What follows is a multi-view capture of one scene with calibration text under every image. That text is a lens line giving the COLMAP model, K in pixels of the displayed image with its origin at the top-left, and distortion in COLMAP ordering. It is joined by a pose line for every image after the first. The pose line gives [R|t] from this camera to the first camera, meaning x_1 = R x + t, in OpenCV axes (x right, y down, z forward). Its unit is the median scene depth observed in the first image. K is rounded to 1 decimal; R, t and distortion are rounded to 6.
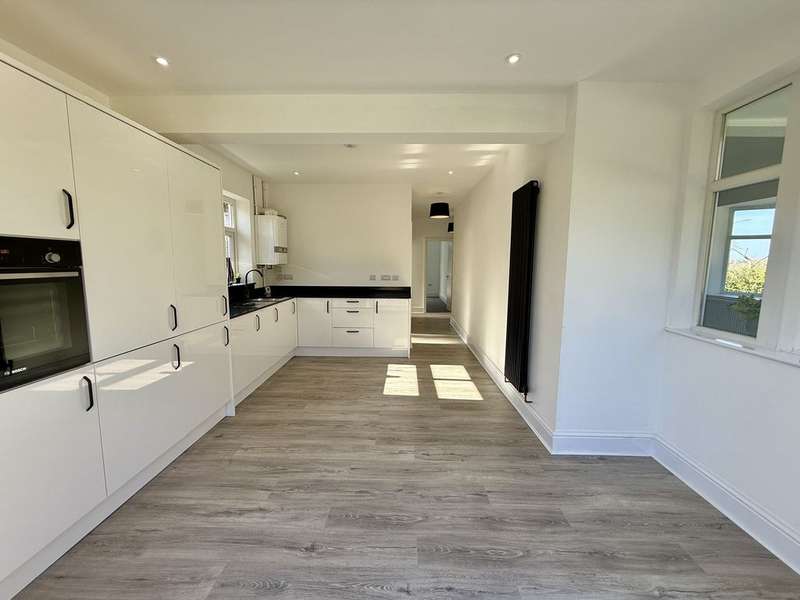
lens RADIAL K [[319.7, 0, 398.4], [0, 319.7, 299.2], [0, 0, 1]] dist [-0.002098, -0.000335]
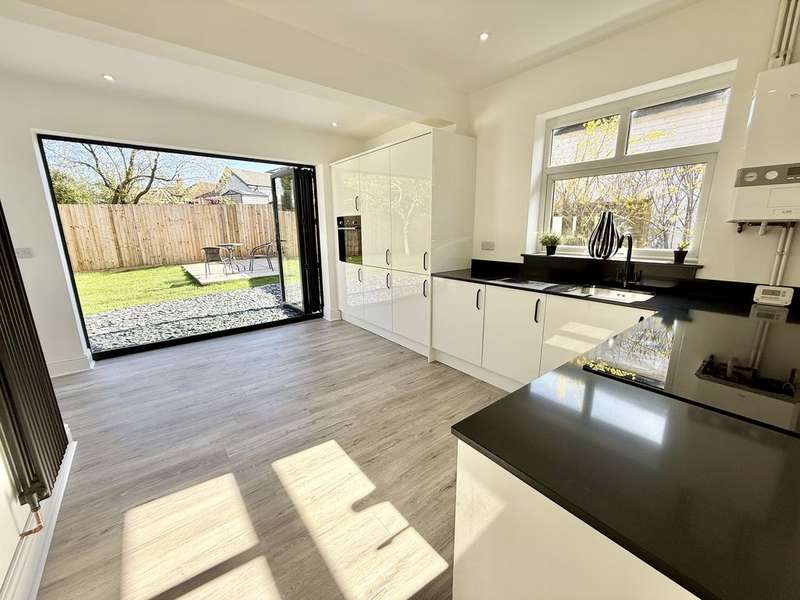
lens RADIAL K [[319.7, 0, 400.3], [0, 319.7, 298.0], [0, 0, 1]] dist [-0.002098, -0.000335]
pose [[-0.770214, 0.137476, -0.622793, 0.235030], [-0.068846, 0.952866, 0.295479, -0.177522], [0.634059, 0.270458, -0.724446, 1.734698]]
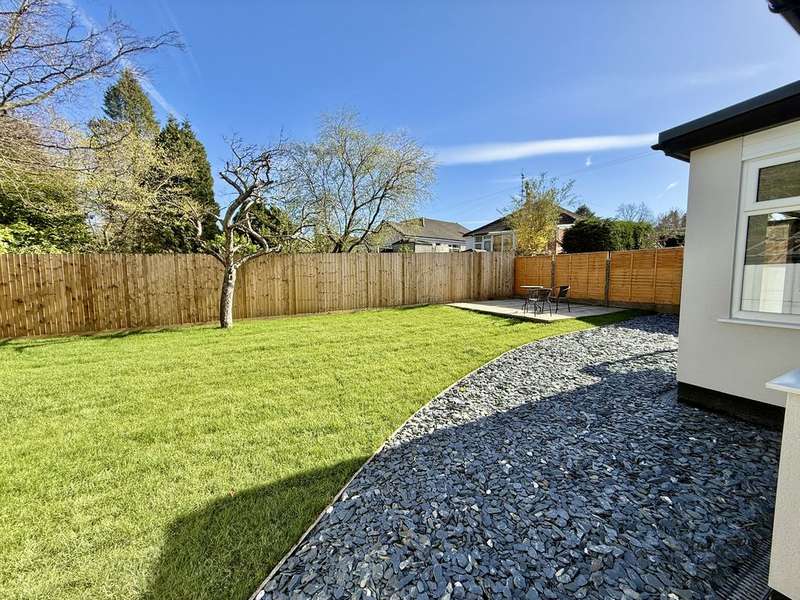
lens RADIAL K [[319.7, 0, 401.7], [0, 319.7, 299.1], [0, 0, 1]] dist [-0.002098, -0.000335]
pose [[-0.889387, 0.035275, -0.455791, 2.277599], [-0.051450, 0.982961, 0.176468, -0.047377], [0.454250, 0.180398, -0.872418, 0.727924]]
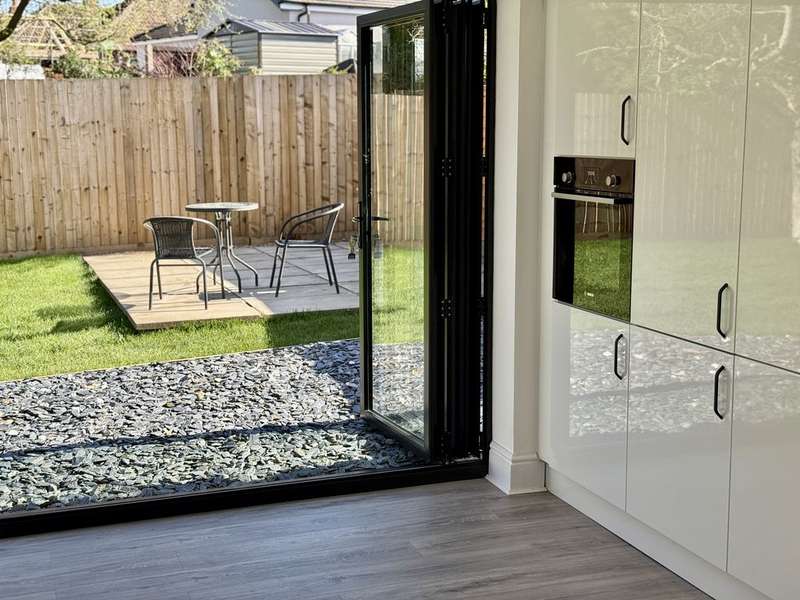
lens RADIAL K [[1114.3, 0, 402.7], [0, 1114.3, 302.7], [0, 0, 1]] dist [0.116719, 0.000000]
pose [[-0.930871, 0.052897, -0.361499, 0.267680], [-0.044266, 0.965844, 0.255314, -0.274544], [0.362657, 0.253666, -0.896735, 1.763062]]
